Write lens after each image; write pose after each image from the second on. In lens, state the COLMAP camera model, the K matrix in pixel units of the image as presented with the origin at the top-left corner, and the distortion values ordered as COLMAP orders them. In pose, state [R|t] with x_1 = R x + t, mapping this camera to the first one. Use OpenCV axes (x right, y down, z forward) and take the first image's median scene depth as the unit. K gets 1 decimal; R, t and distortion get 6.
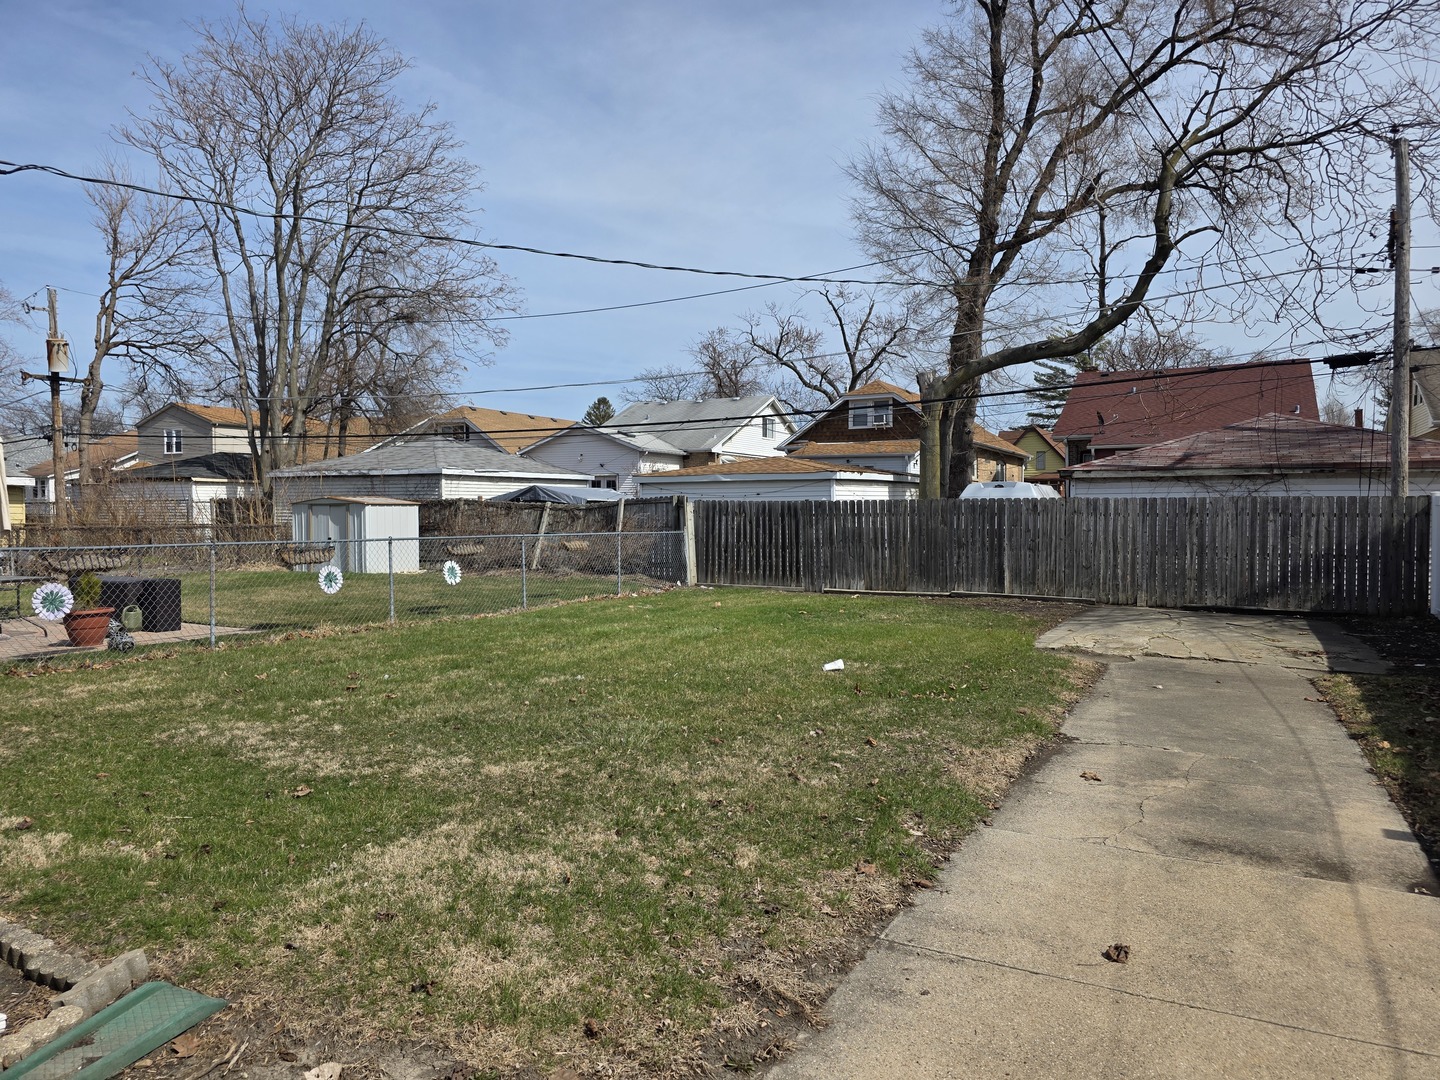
lens RADIAL K [[976.6, 0, 718.3], [0, 976.6, 543.0], [0, 0, 1]] dist [-0.001018, -0.005906]
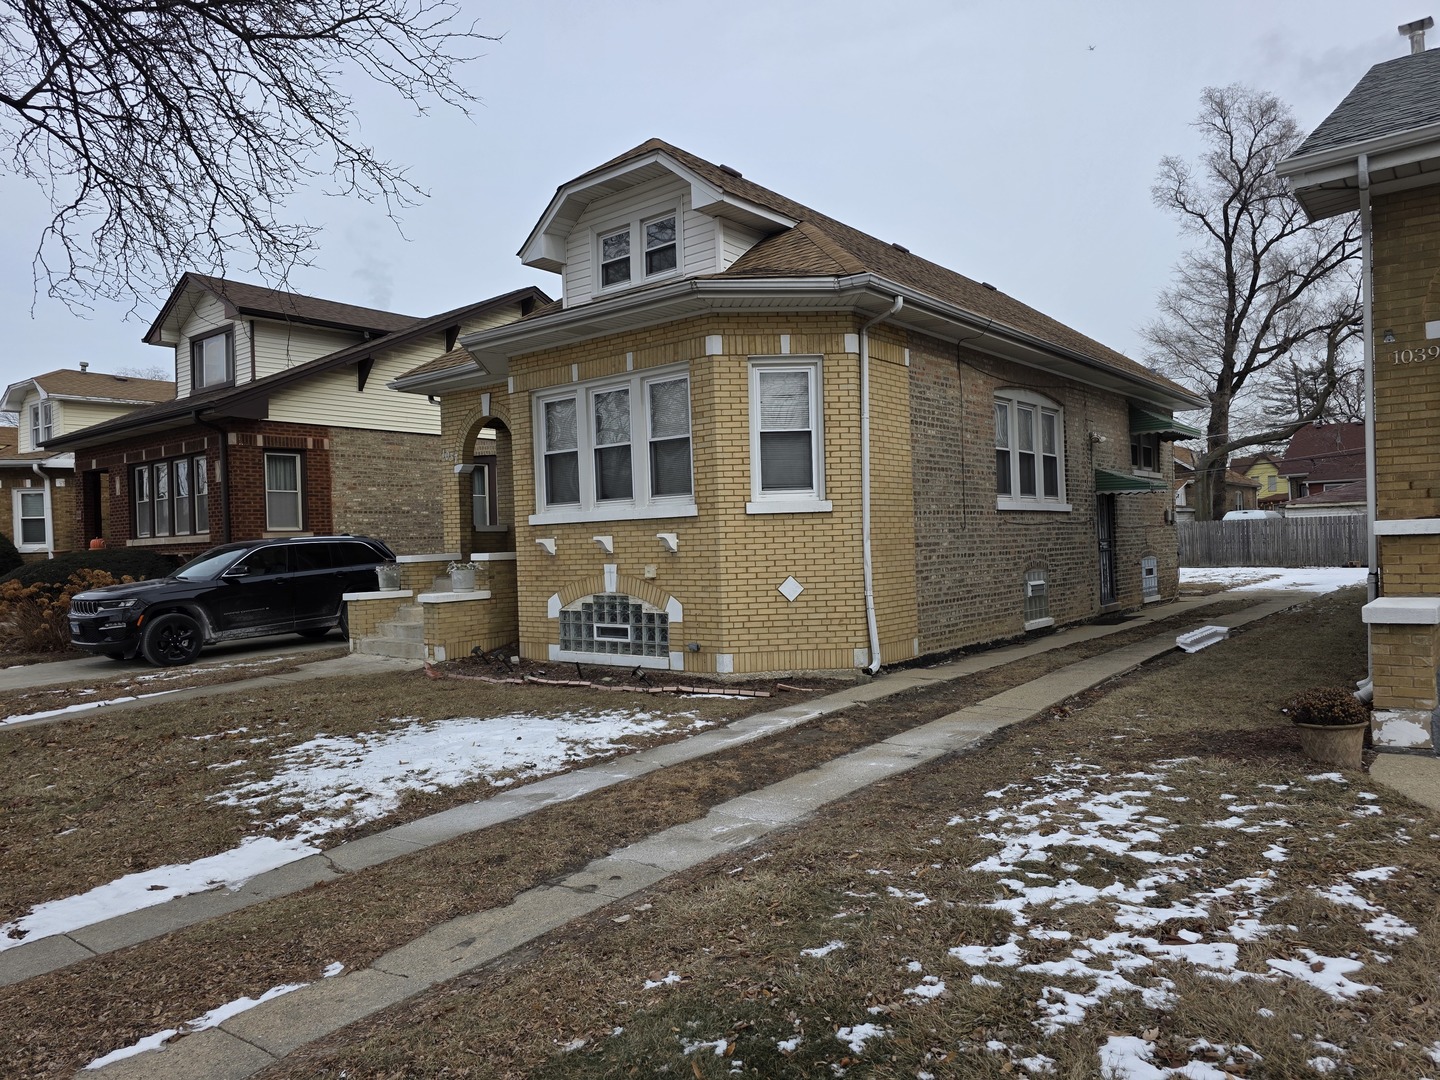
lens RADIAL K [[976.6, 0, 724.4], [0, 976.6, 543.4], [0, 0, 1]] dist [-0.001018, -0.005906]
pose [[0.975539, -0.032978, -0.217338, -0.222004], [0.025472, 0.998981, -0.037248, 0.035962], [0.218345, 0.030801, 0.975385, -0.839726]]
